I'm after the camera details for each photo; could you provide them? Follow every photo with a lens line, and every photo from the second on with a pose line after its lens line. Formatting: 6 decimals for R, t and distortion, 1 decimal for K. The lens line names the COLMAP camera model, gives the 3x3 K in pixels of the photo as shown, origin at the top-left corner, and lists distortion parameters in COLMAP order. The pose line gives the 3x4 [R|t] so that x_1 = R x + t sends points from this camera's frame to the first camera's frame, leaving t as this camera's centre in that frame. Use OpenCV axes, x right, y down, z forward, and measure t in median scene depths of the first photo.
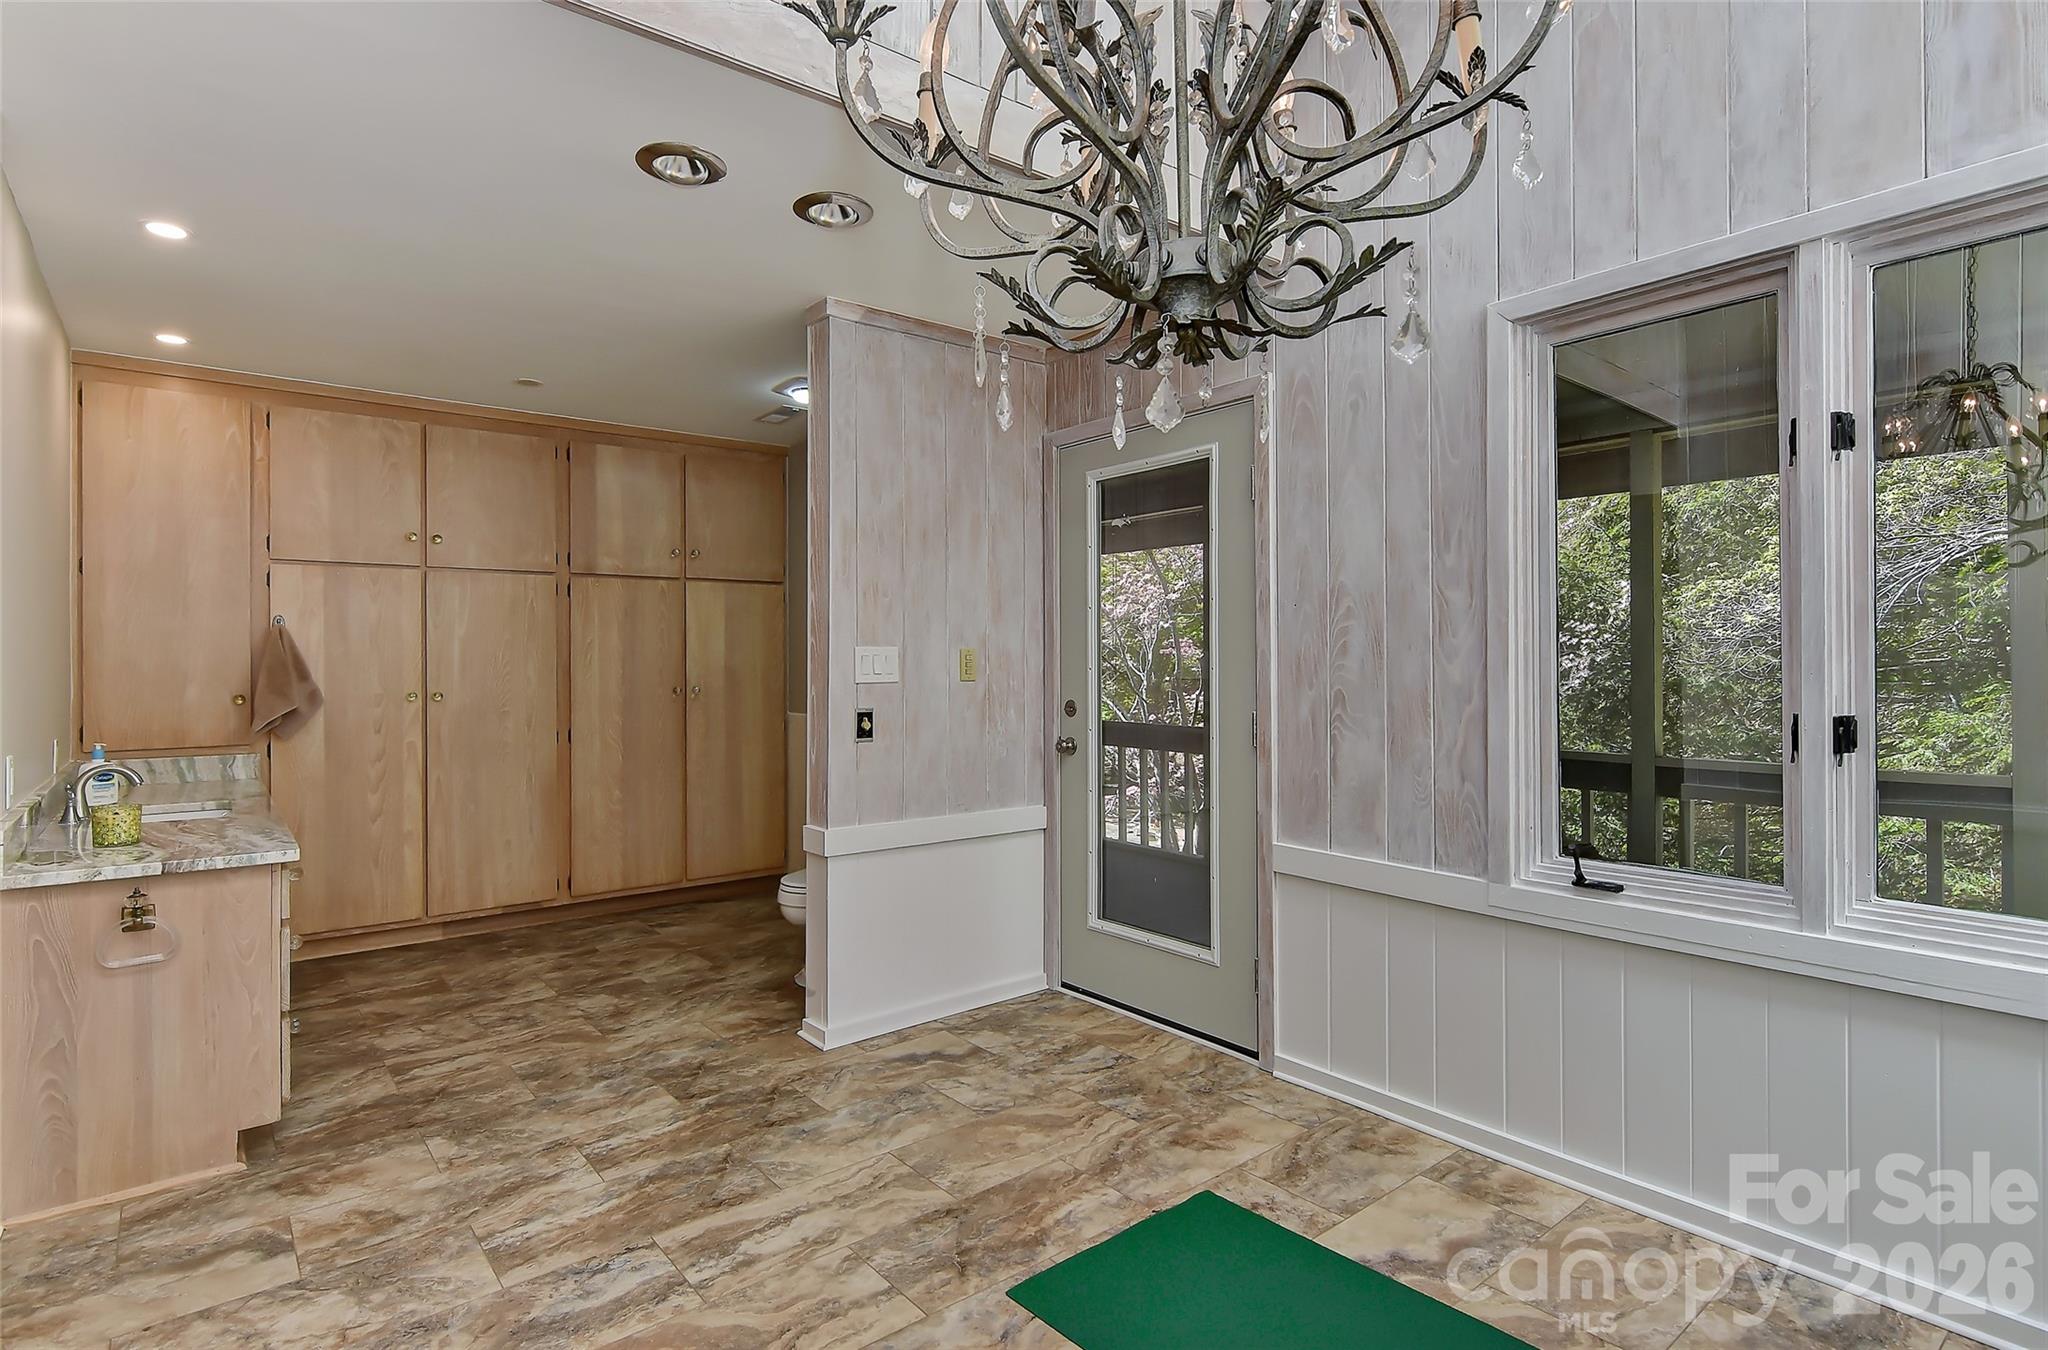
lens RADIAL K [[1002.6, 0, 1017.2], [0, 1002.6, 674.0], [0, 0, 1]] dist [-0.011206, -0.001724]
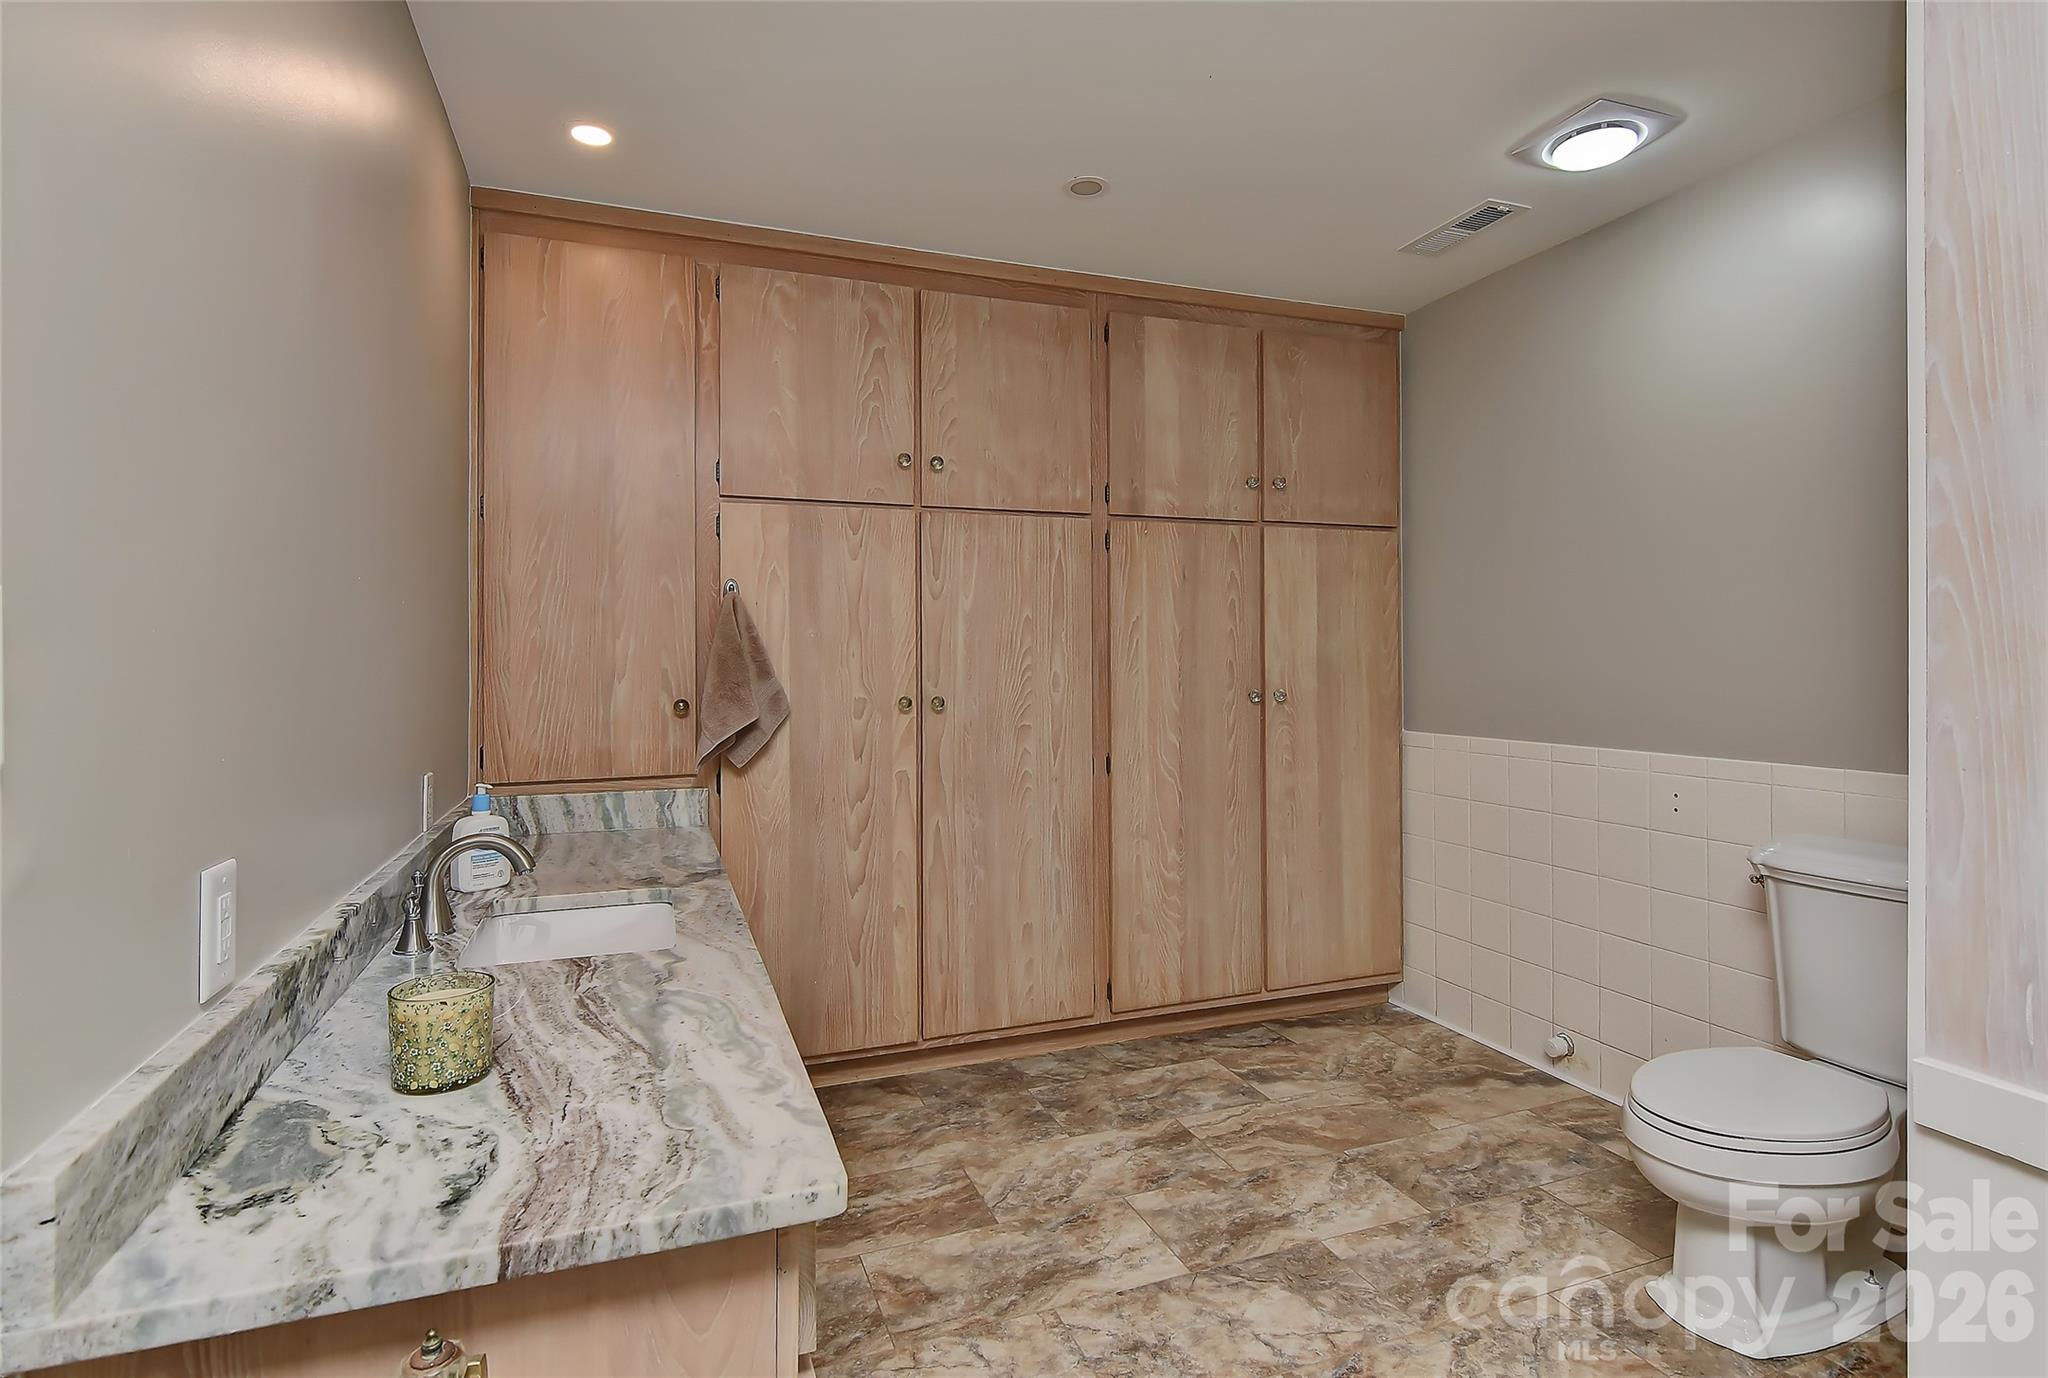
lens RADIAL K [[1002.6, 0, 1034.9], [0, 1002.6, 674.5], [0, 0, 1]] dist [-0.011206, -0.001724]
pose [[0.950565, 0.004689, -0.310491, -0.323095], [-0.003613, 0.999985, 0.004038, 0.000934], [0.310505, -0.002716, 0.950568, 0.404723]]
